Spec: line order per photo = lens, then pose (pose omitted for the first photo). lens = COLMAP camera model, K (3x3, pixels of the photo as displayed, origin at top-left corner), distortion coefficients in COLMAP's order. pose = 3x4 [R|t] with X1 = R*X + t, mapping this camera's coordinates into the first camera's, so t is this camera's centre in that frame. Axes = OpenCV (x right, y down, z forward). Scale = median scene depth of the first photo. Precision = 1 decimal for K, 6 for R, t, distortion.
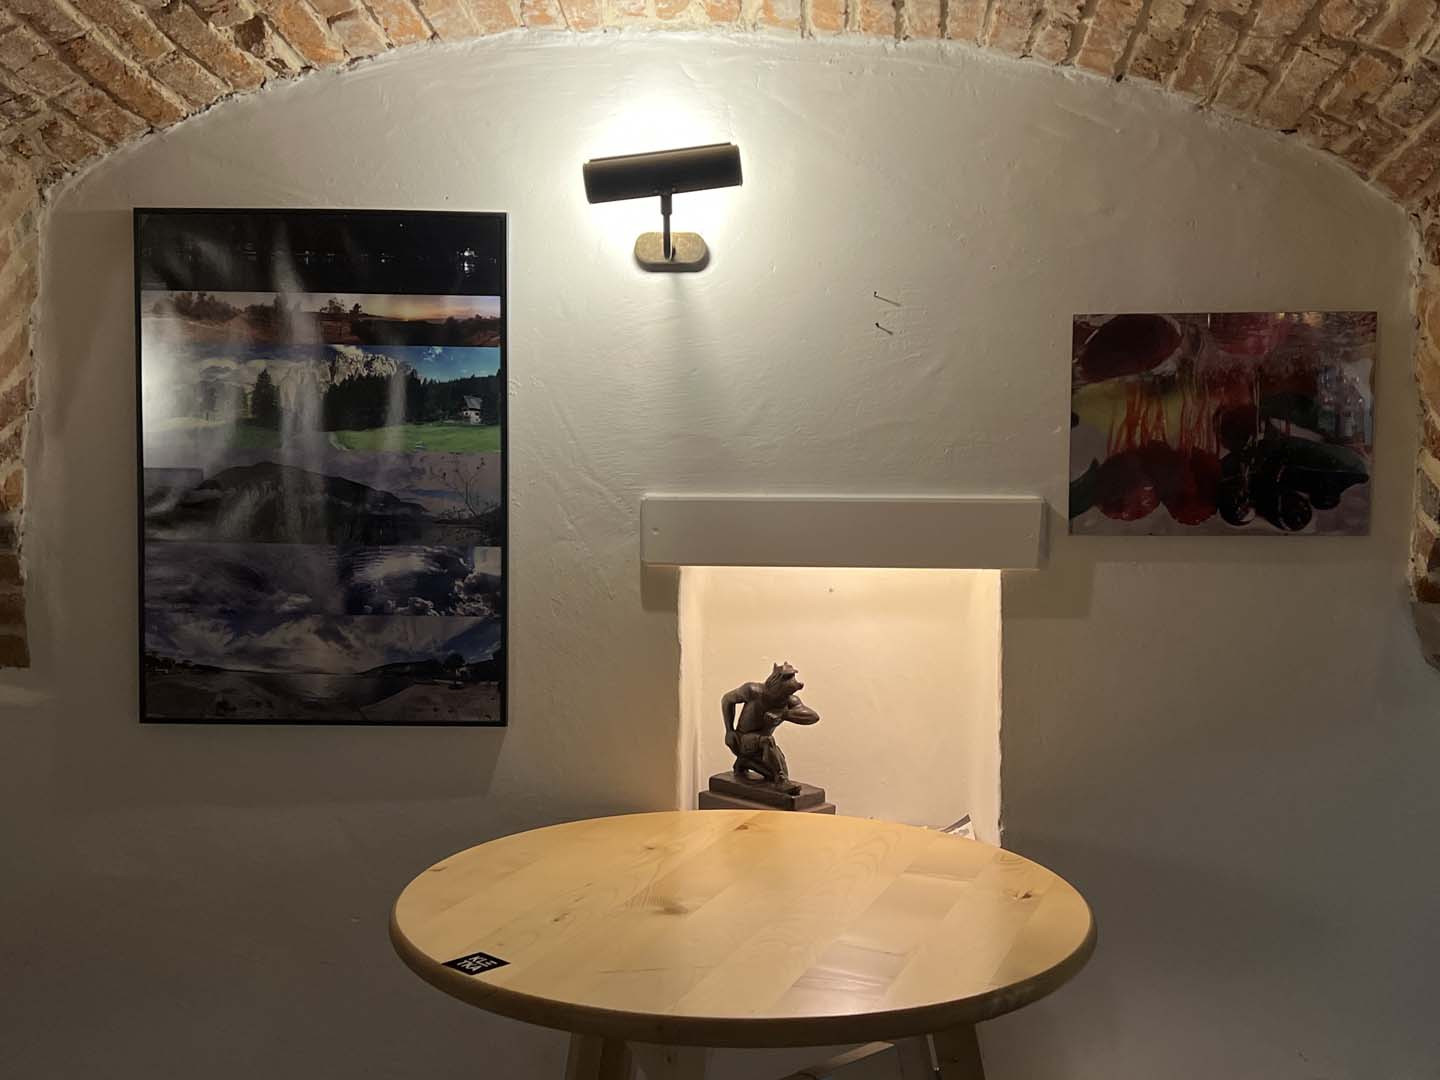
lens RADIAL K [[1596.8, 0, 720.0], [0, 1596.8, 540.0], [0, 0, 1]] dist [0.156137, -0.384669]
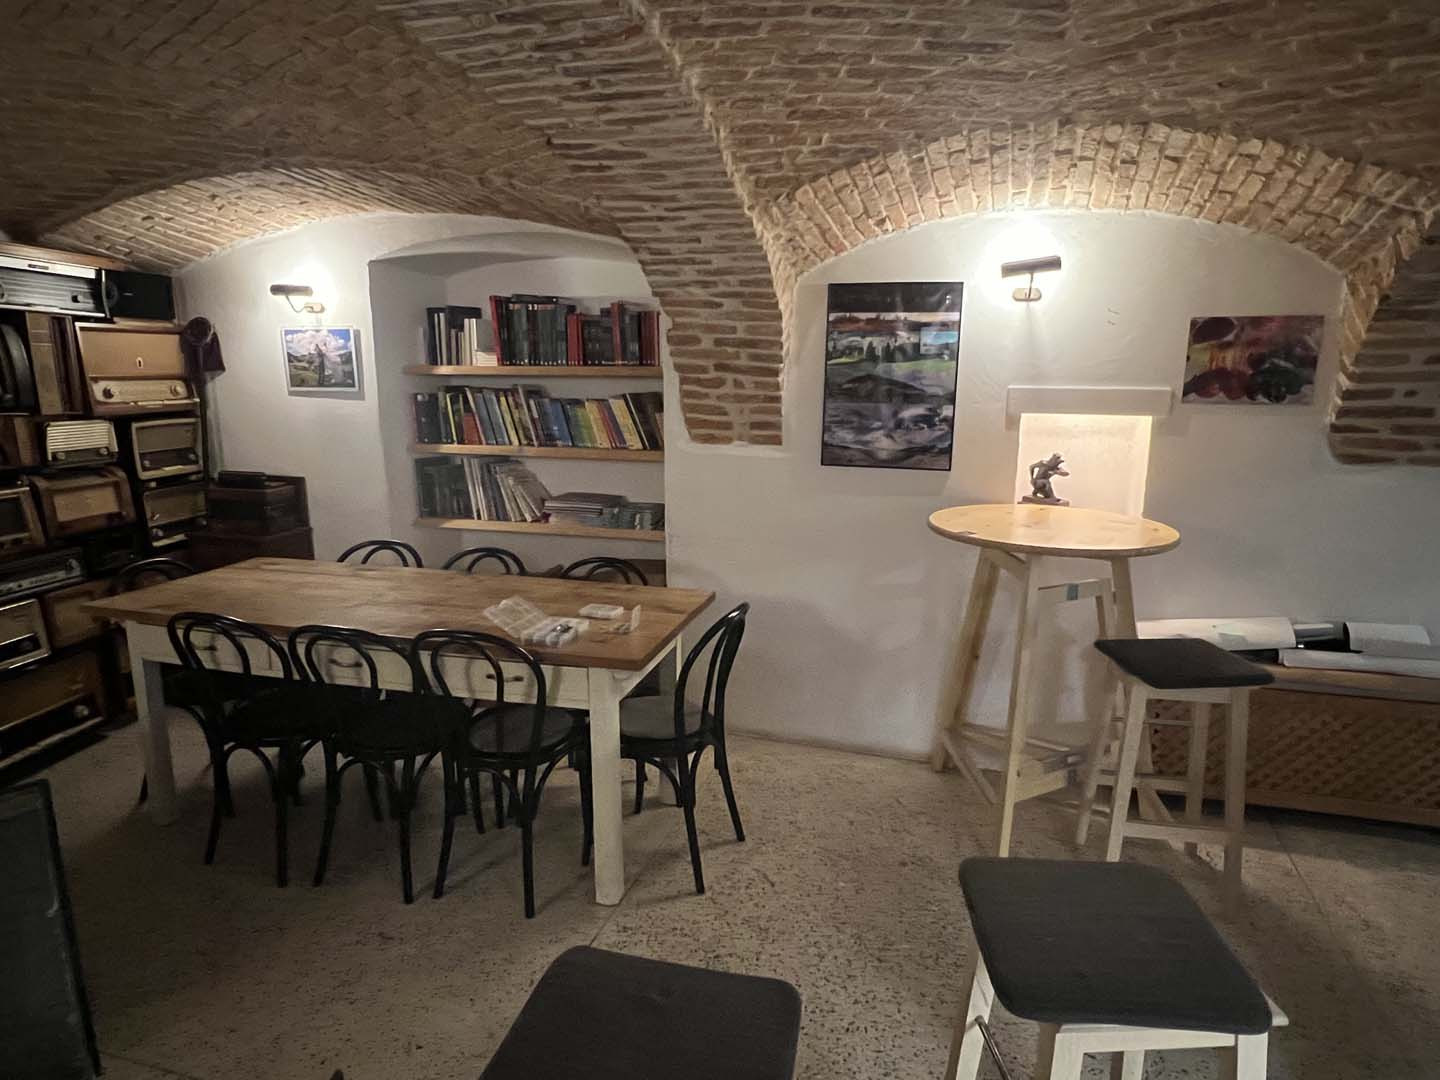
lens RADIAL K [[854.6, 0, 714.6], [0, 854.6, 538.2], [0, 0, 1]] dist [-0.003104, 0.000611]
pose [[0.964021, 0.053435, -0.260400, -0.139587], [-0.016752, 0.989853, 0.141105, 0.030015], [0.265298, -0.131666, 0.955134, -0.547827]]
